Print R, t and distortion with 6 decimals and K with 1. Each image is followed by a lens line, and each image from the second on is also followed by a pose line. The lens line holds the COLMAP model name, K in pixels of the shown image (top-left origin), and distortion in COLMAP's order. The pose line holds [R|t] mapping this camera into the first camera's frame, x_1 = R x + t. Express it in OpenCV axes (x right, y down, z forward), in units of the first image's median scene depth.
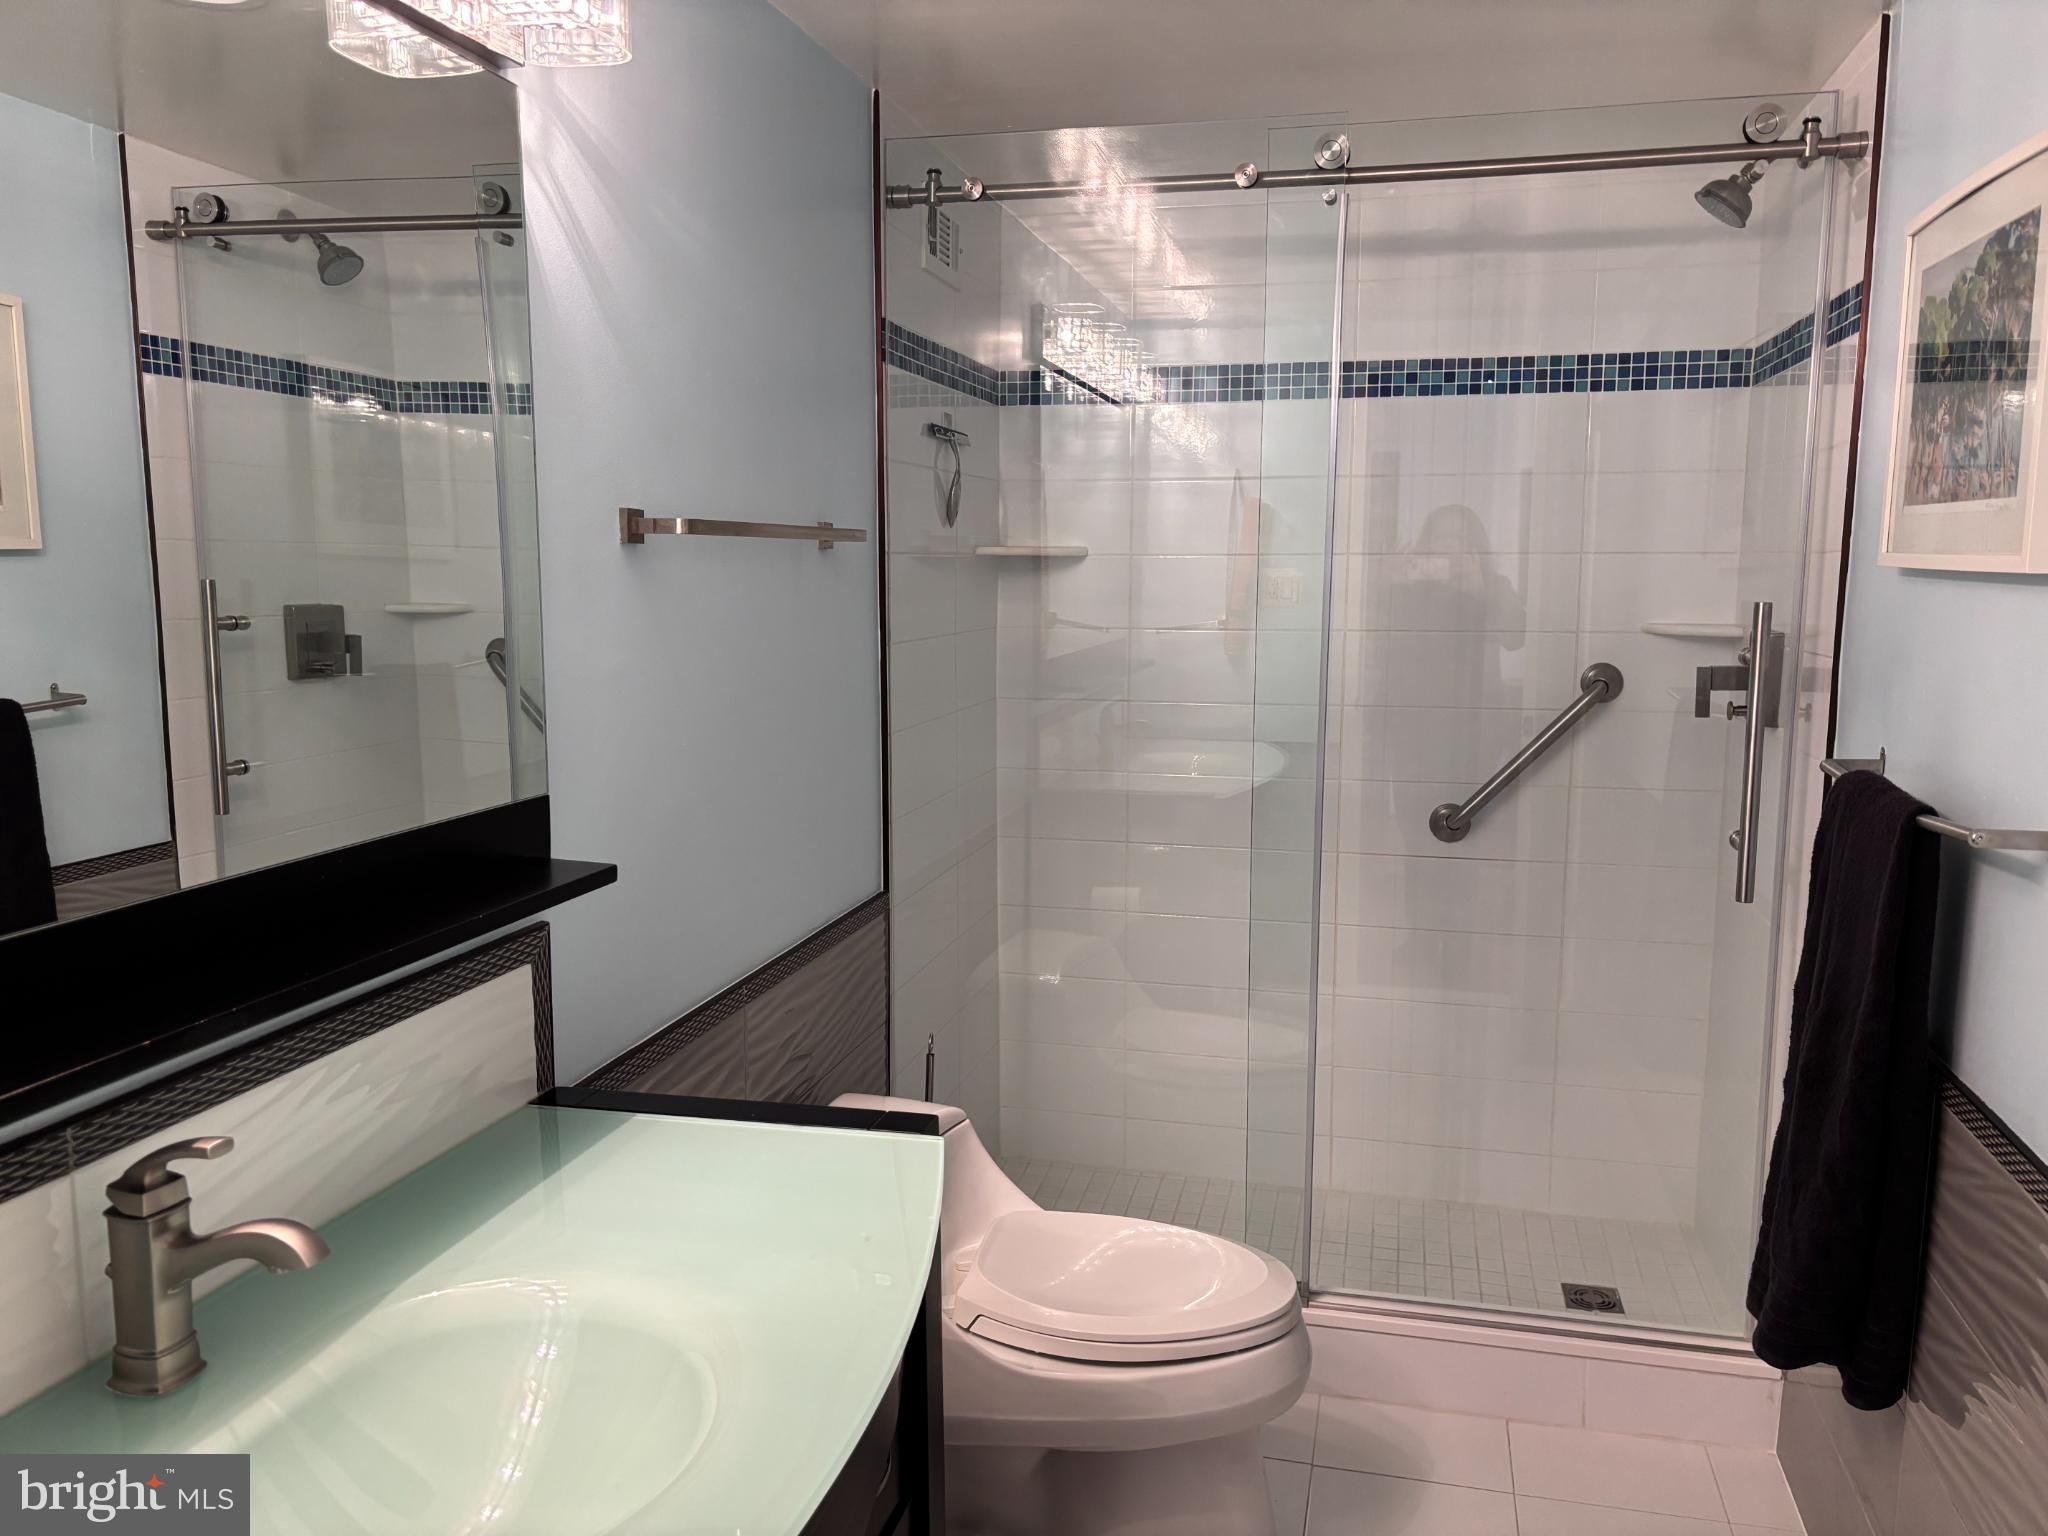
lens RADIAL K [[1547.9, 0, 1039.1], [0, 1547.9, 779.2], [0, 0, 1]] dist [0.054237, -0.063615]
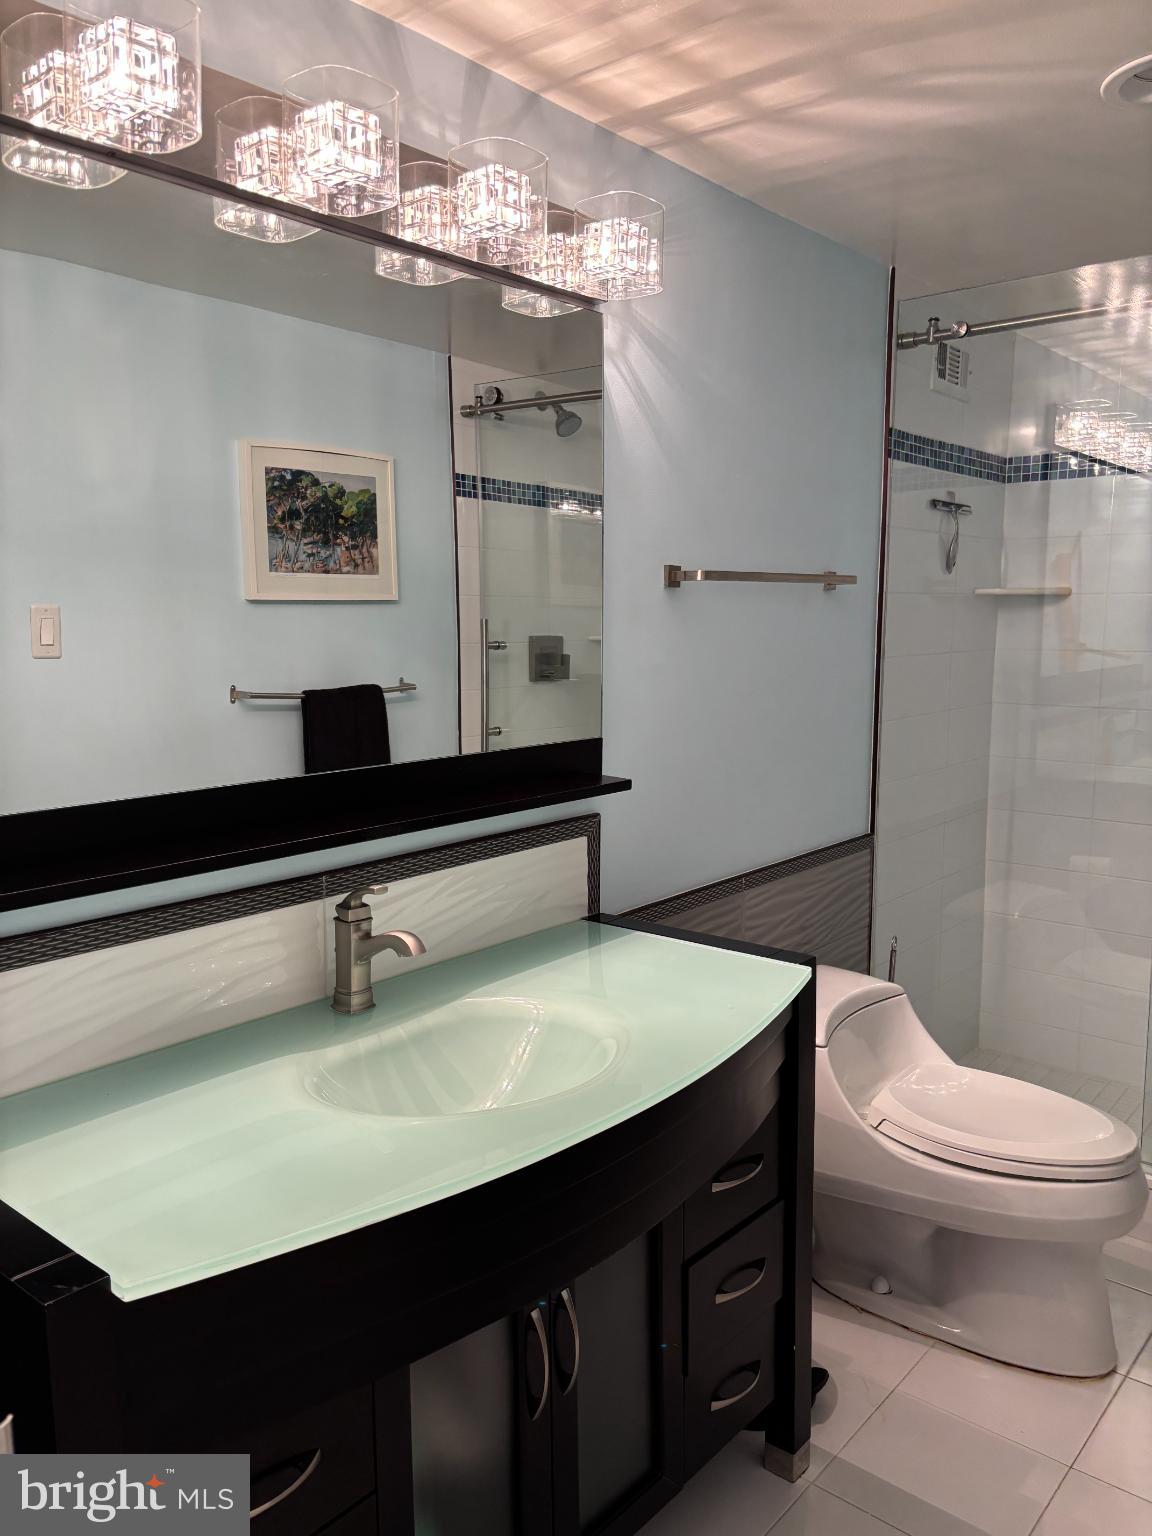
lens RADIAL K [[1161.0, 0, 562.7], [0, 1161.0, 783.9], [0, 0, 1]] dist [0.054237, -0.063615]
pose [[0.889652, 0.058254, -0.452908, 0.130444], [-0.056020, 0.998261, 0.018358, 0.024058], [0.453190, 0.009040, 0.891368, -0.079310]]
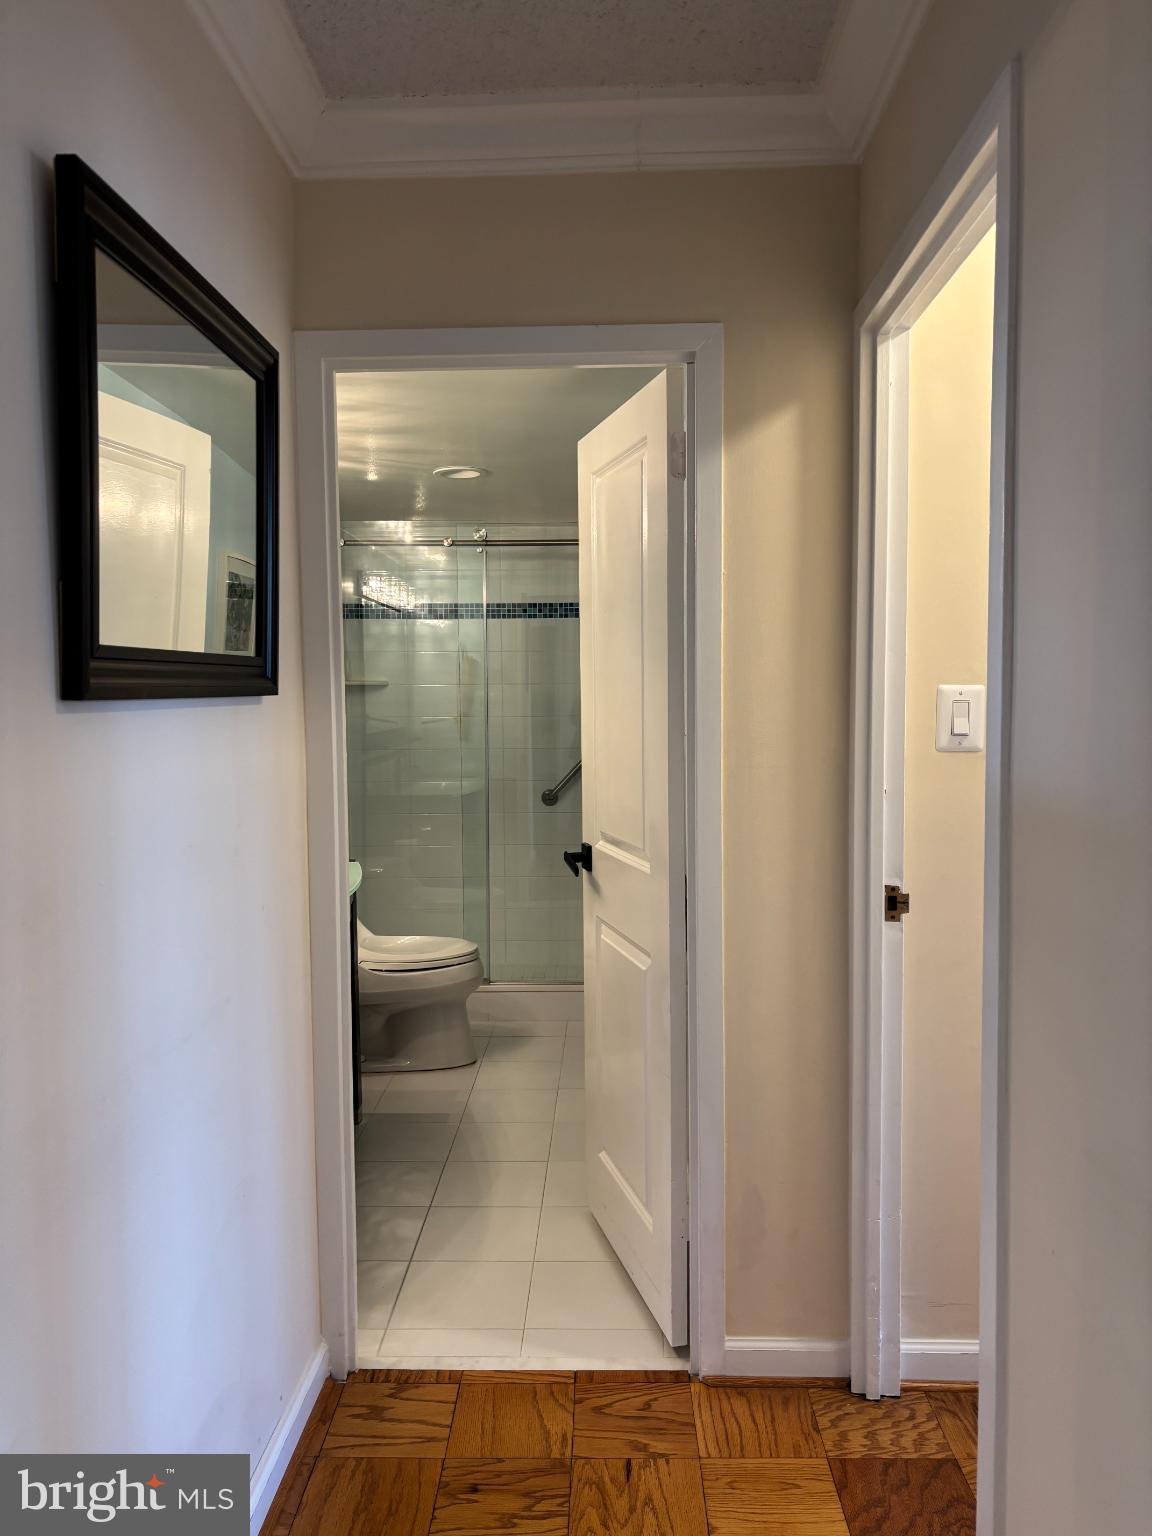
lens RADIAL K [[1161.0, 0, 578.9], [0, 1161.0, 770.8], [0, 0, 1]] dist [0.054237, -0.063615]
pose [[0.977746, -0.021007, 0.208739, -0.062862], [0.035493, 0.997195, -0.065899, 0.121187], [-0.206769, 0.071841, 0.975749, -0.835234]]
